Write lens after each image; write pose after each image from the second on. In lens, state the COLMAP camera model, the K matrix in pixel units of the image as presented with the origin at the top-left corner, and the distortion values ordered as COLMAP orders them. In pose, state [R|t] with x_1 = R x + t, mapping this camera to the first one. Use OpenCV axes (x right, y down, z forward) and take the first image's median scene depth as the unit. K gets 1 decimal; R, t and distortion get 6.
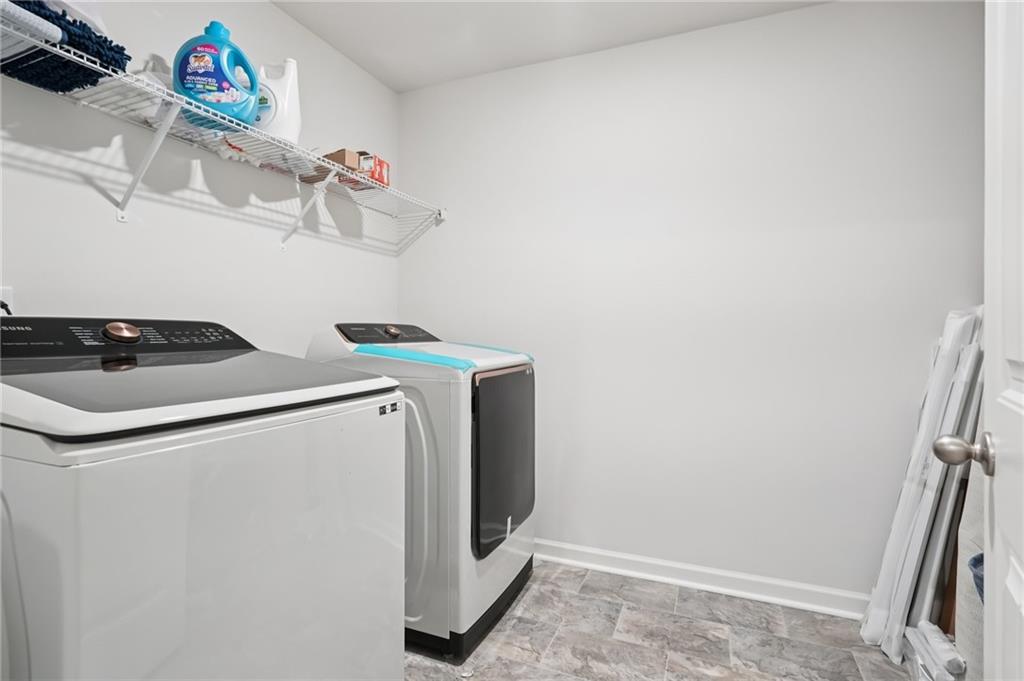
lens RADIAL K [[500.5, 0, 511.6], [0, 500.5, 336.8], [0, 0, 1]] dist [-0.001595, 0.002232]
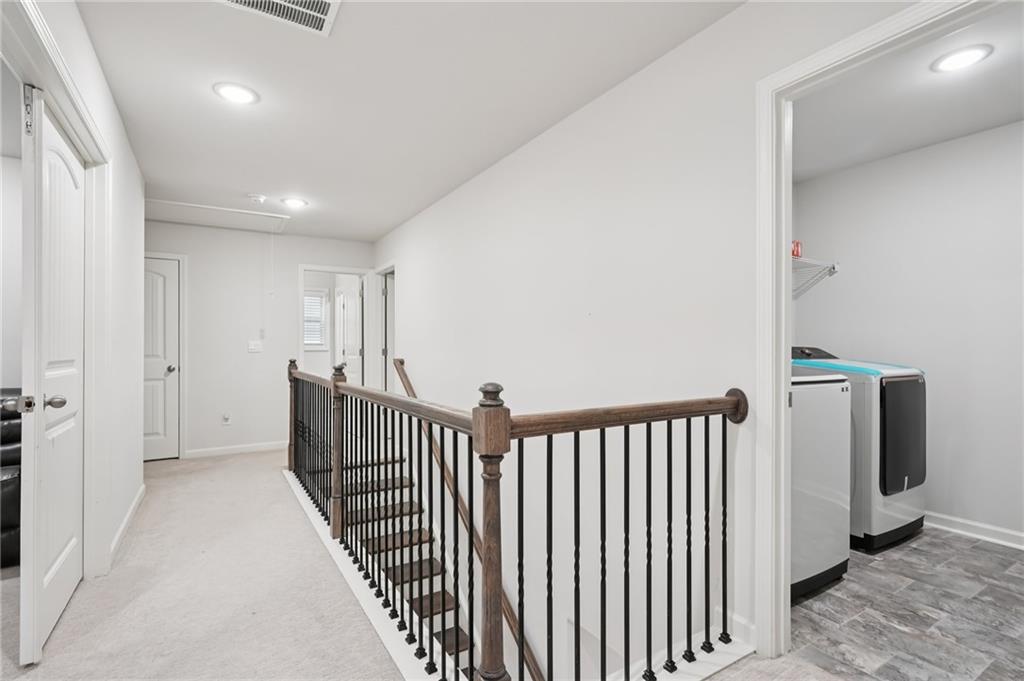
lens RADIAL K [[500.5, 0, 495.9], [0, 500.5, 351.5], [0, 0, 1]] dist [-0.001595, 0.002232]
pose [[0.813169, 0.001670, -0.582026, -0.131344], [-0.008439, 0.999925, -0.008921, 0.011147], [0.581967, 0.012166, 0.813122, -0.923908]]
